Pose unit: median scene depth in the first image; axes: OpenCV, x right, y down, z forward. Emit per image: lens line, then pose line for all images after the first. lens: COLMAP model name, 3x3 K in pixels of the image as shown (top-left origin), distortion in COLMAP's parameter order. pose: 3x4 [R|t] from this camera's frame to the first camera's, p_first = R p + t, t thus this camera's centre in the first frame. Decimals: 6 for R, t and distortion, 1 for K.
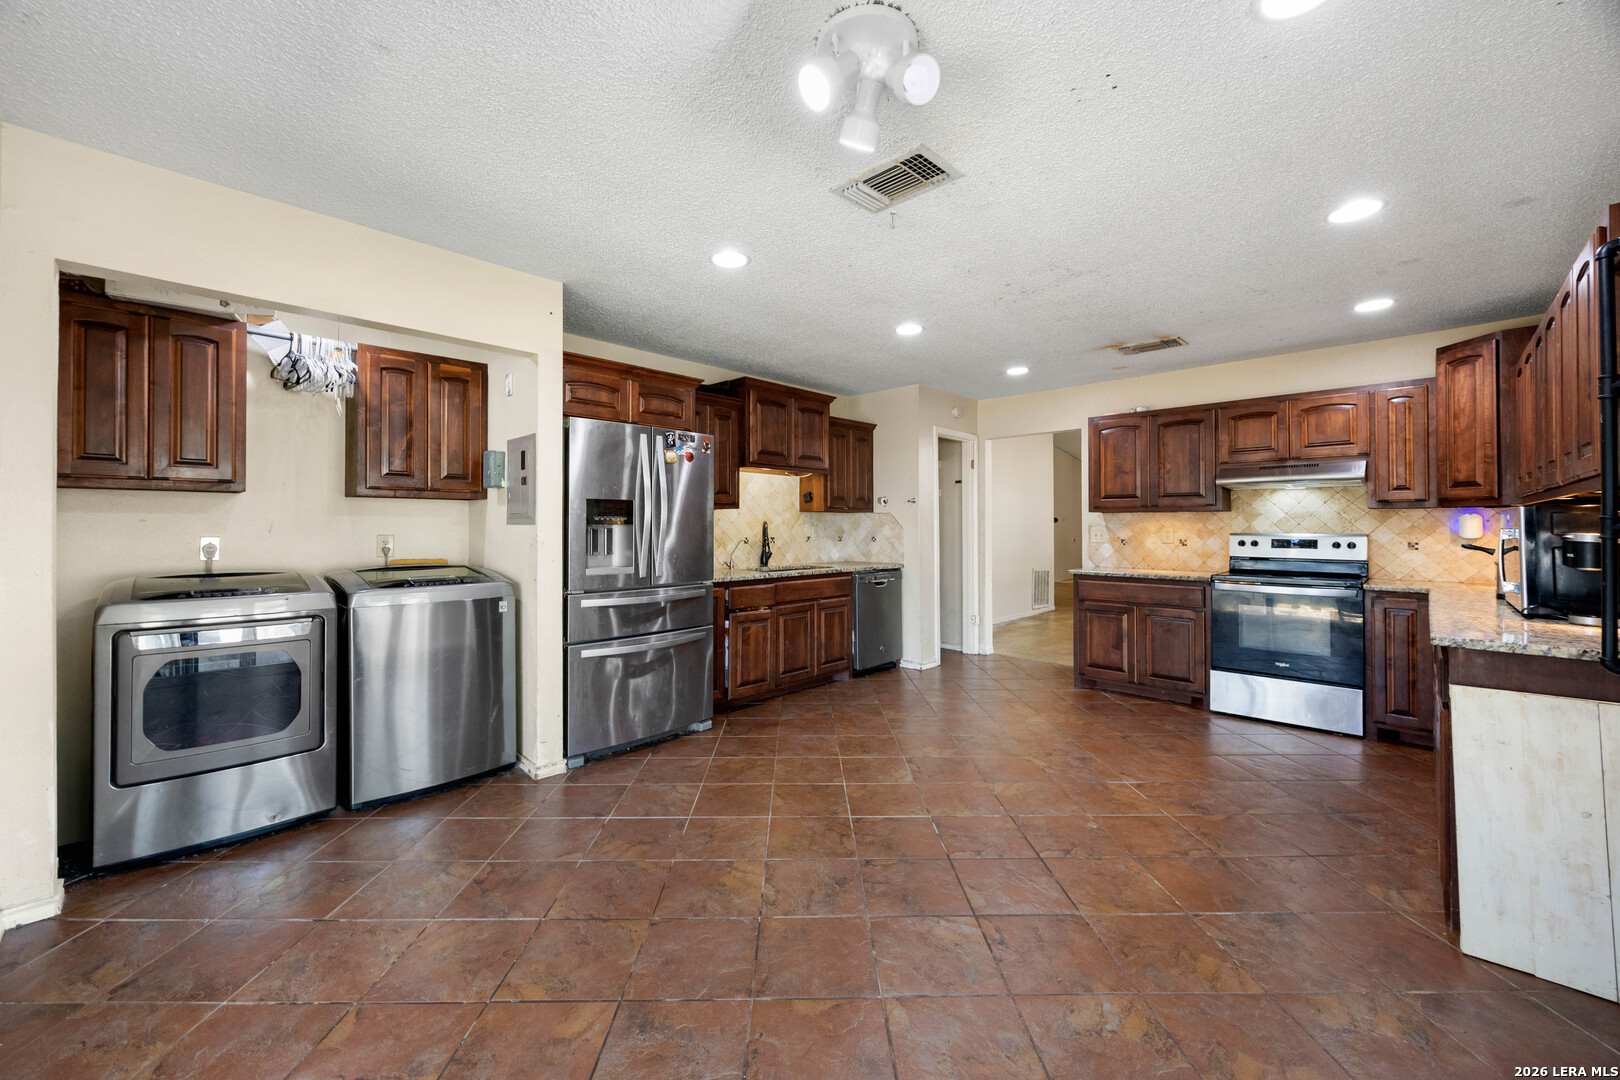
lens RADIAL K [[624.0, 0, 793.7], [0, 624.0, 529.9], [0, 0, 1]] dist [0.000295, 0.000061]
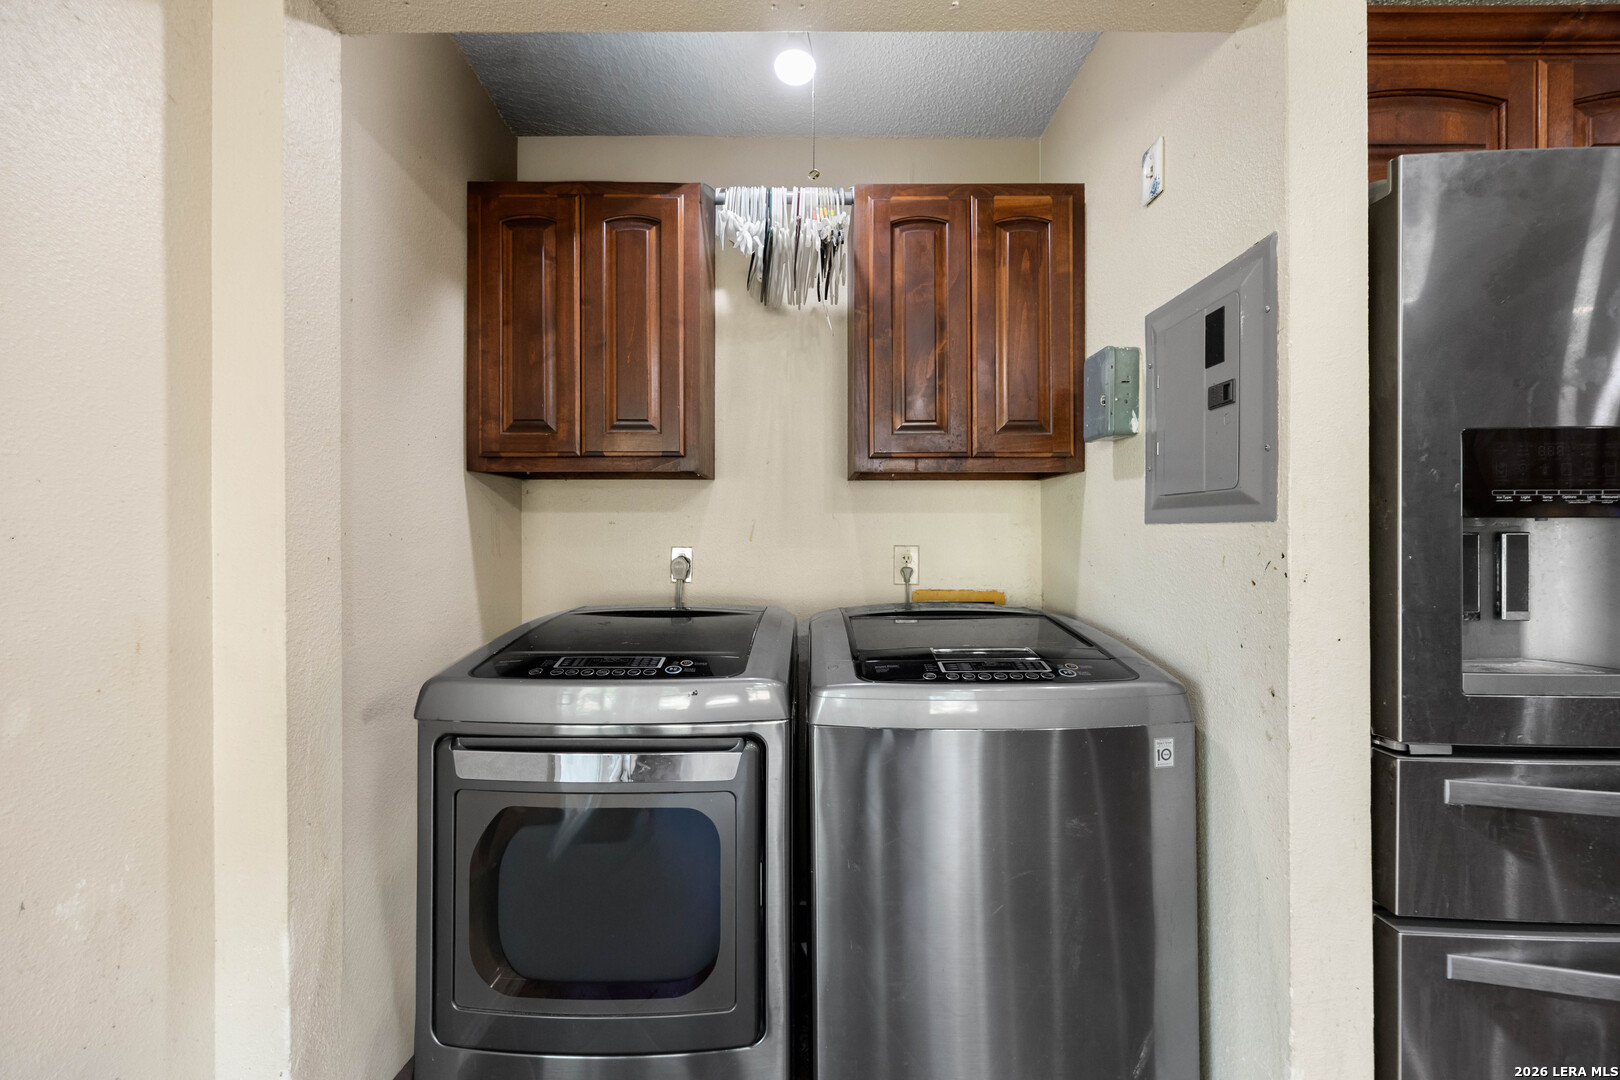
lens RADIAL K [[646.9, 0, 823.4], [0, 646.9, 520.4], [0, 0, 1]] dist [0.008223, 0.000046]
pose [[0.730381, -0.015271, -0.682869, -0.340146], [-0.000289, 0.999743, -0.022665, -0.001325], [0.683040, 0.016751, 0.730189, 0.574089]]
